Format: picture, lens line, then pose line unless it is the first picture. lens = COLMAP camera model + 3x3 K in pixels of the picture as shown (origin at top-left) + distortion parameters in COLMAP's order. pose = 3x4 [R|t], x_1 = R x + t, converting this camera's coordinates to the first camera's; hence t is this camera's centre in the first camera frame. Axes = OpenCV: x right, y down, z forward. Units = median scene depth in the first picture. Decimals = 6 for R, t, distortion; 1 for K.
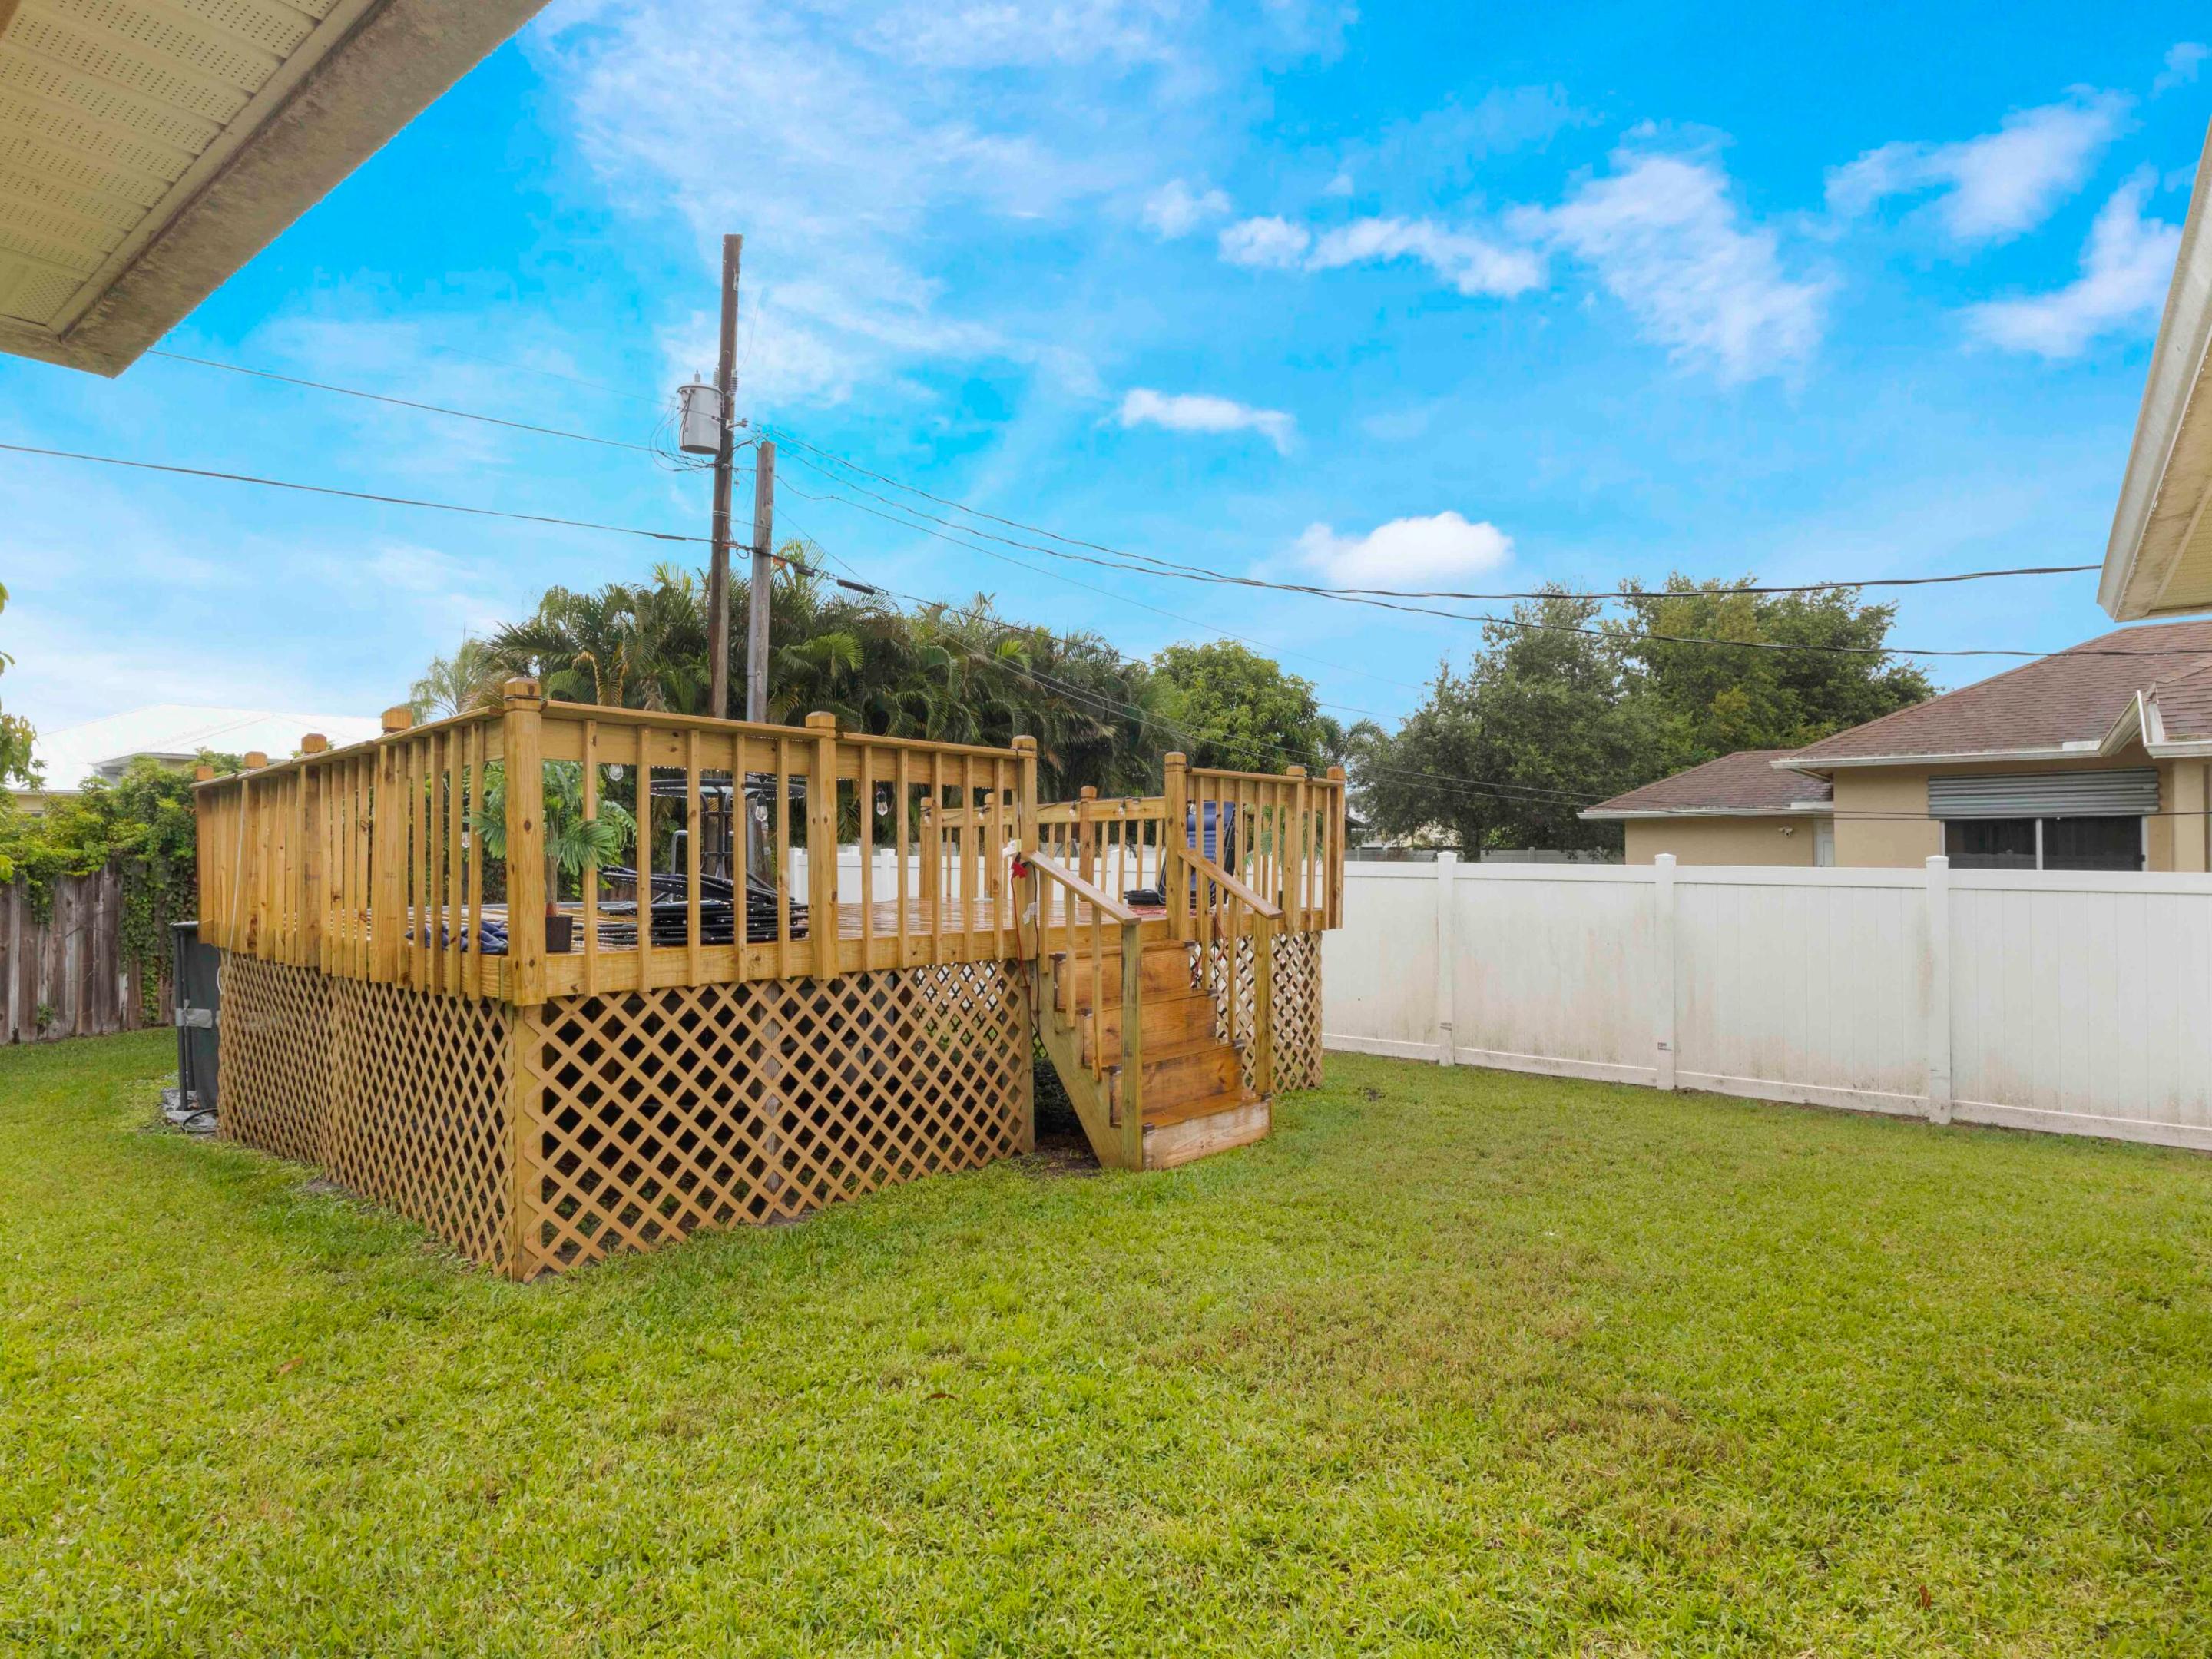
lens RADIAL K [[1154.6, 0, 1058.8], [0, 1154.6, 832.9], [0, 0, 1]] dist [-0.004220, -0.000986]
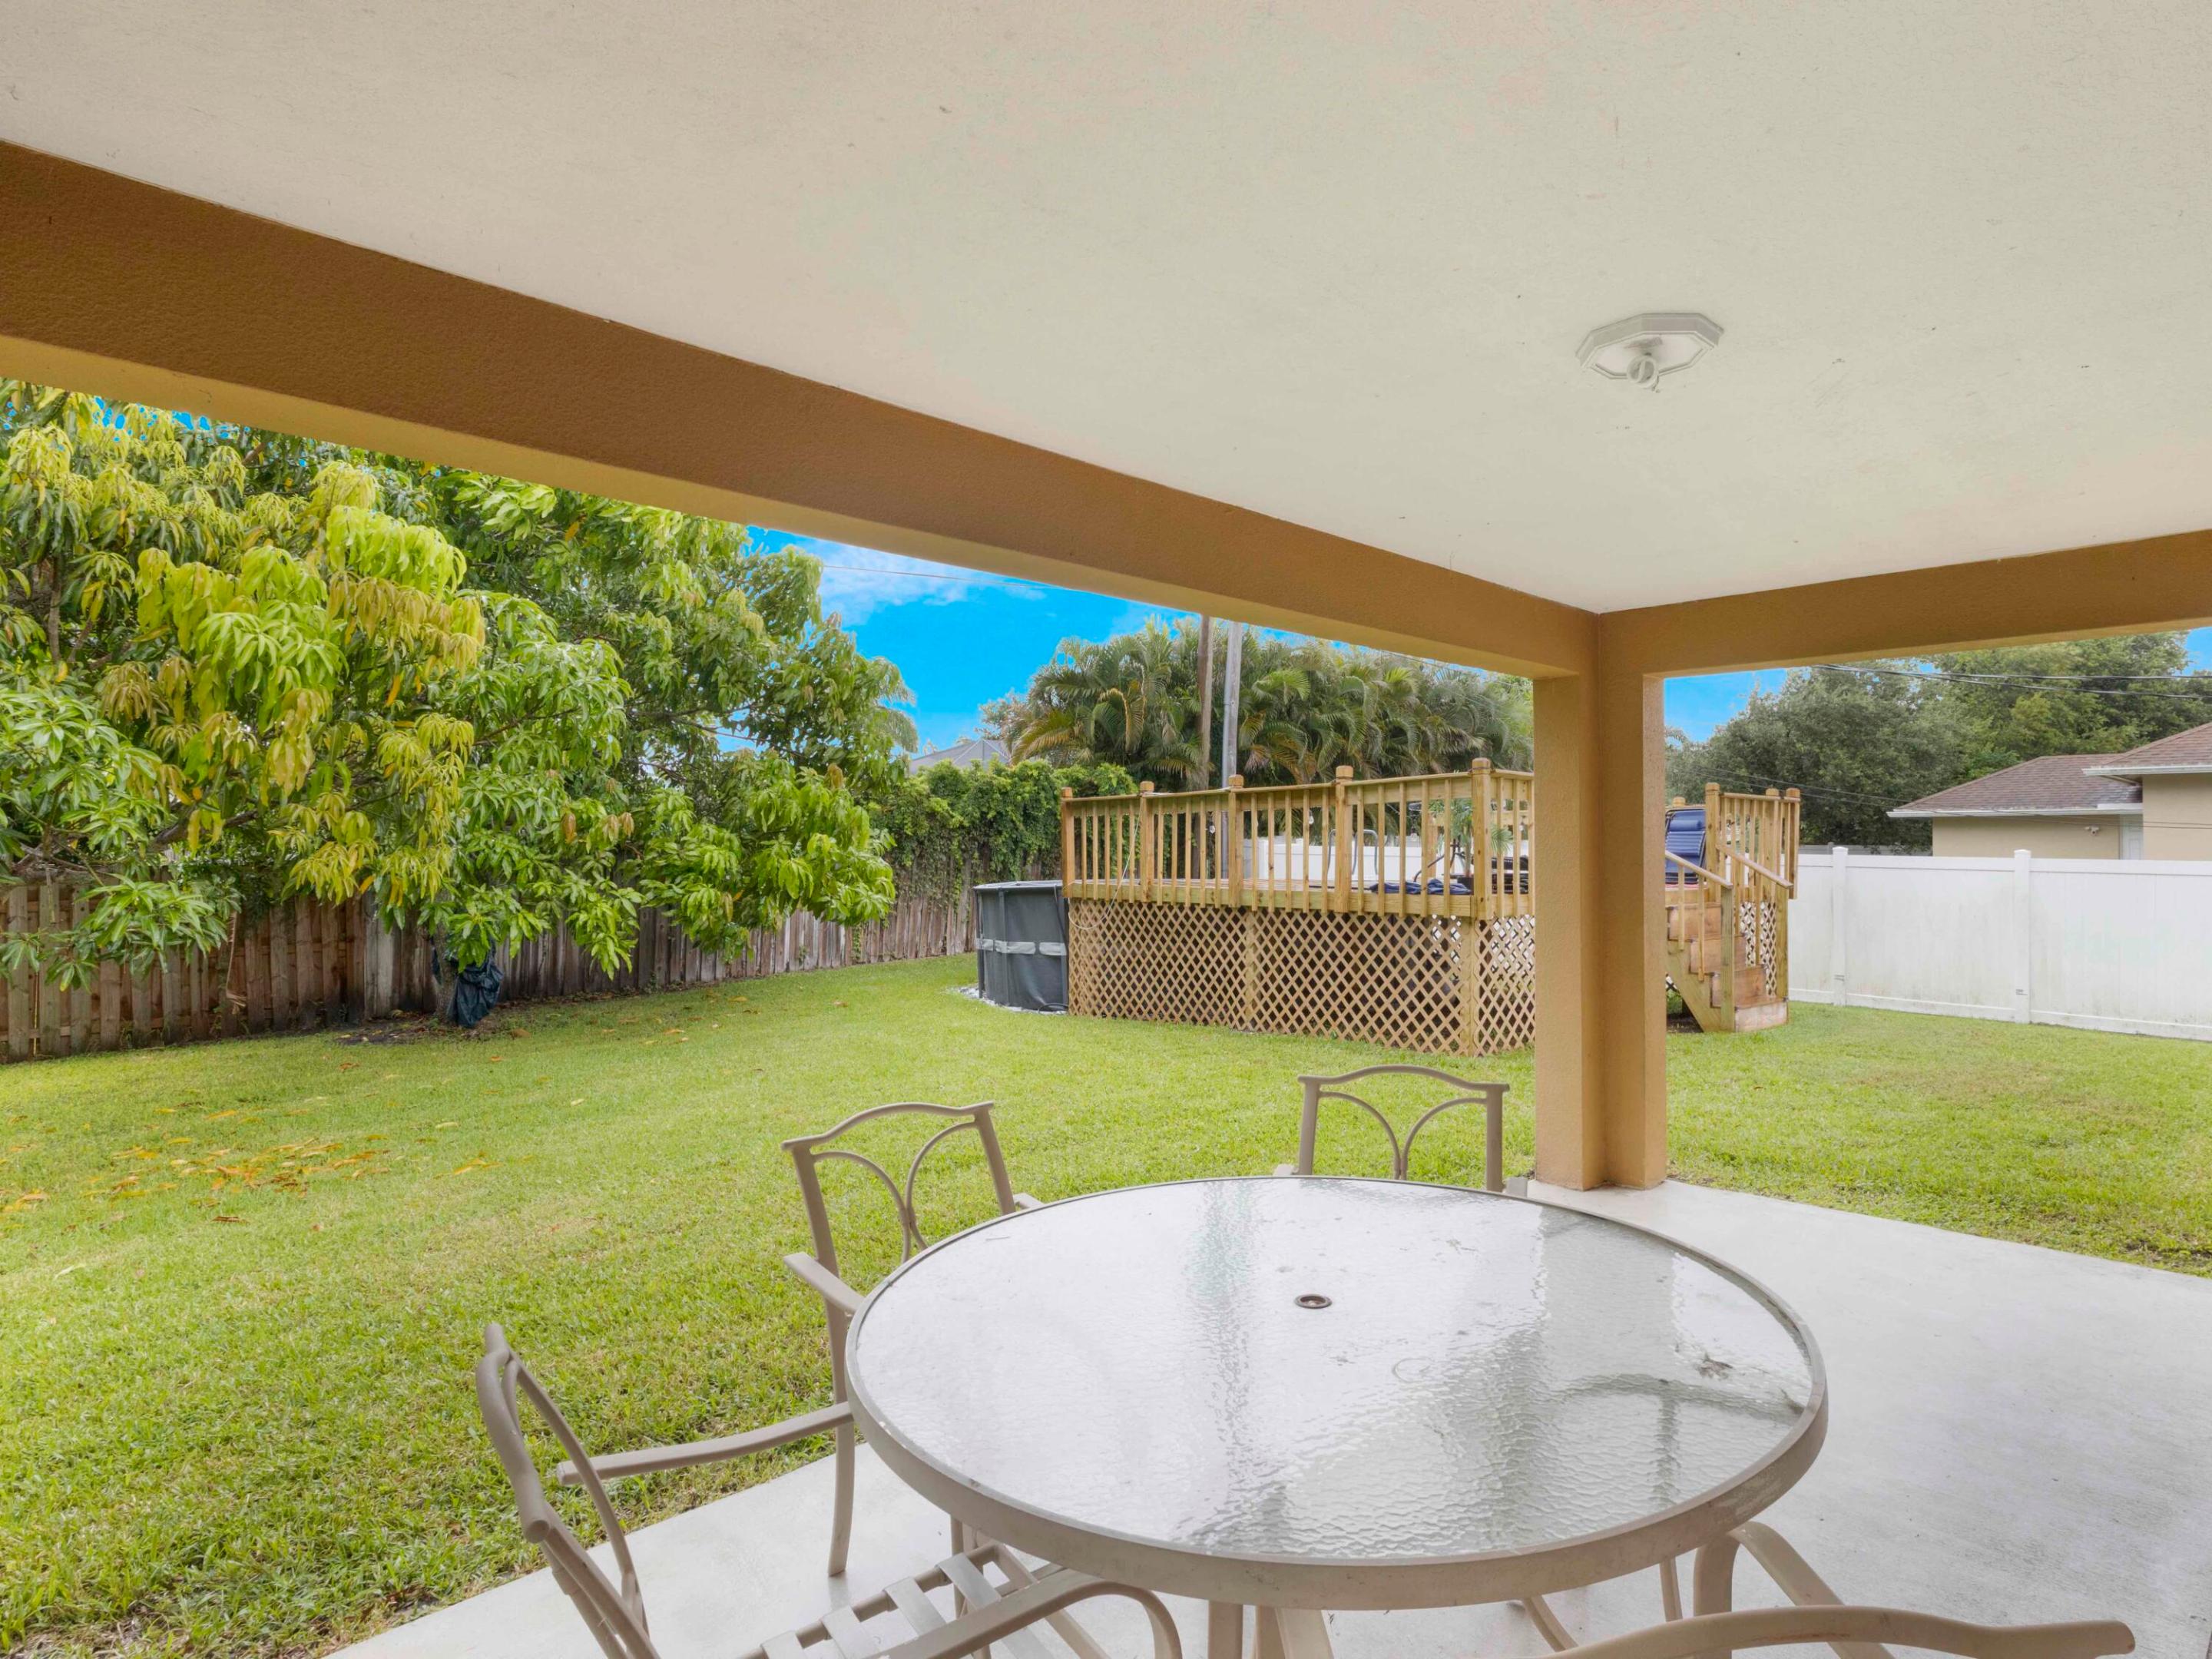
lens RADIAL K [[1100.9, 0, 1205.9], [0, 1100.9, 829.5], [0, 0, 1]] dist [0.002641, -0.000049]
pose [[0.994719, 0.006395, -0.102438, -0.108638], [-0.005880, 0.999969, 0.005331, -0.002687], [0.102469, -0.004701, 0.994725, -0.141537]]
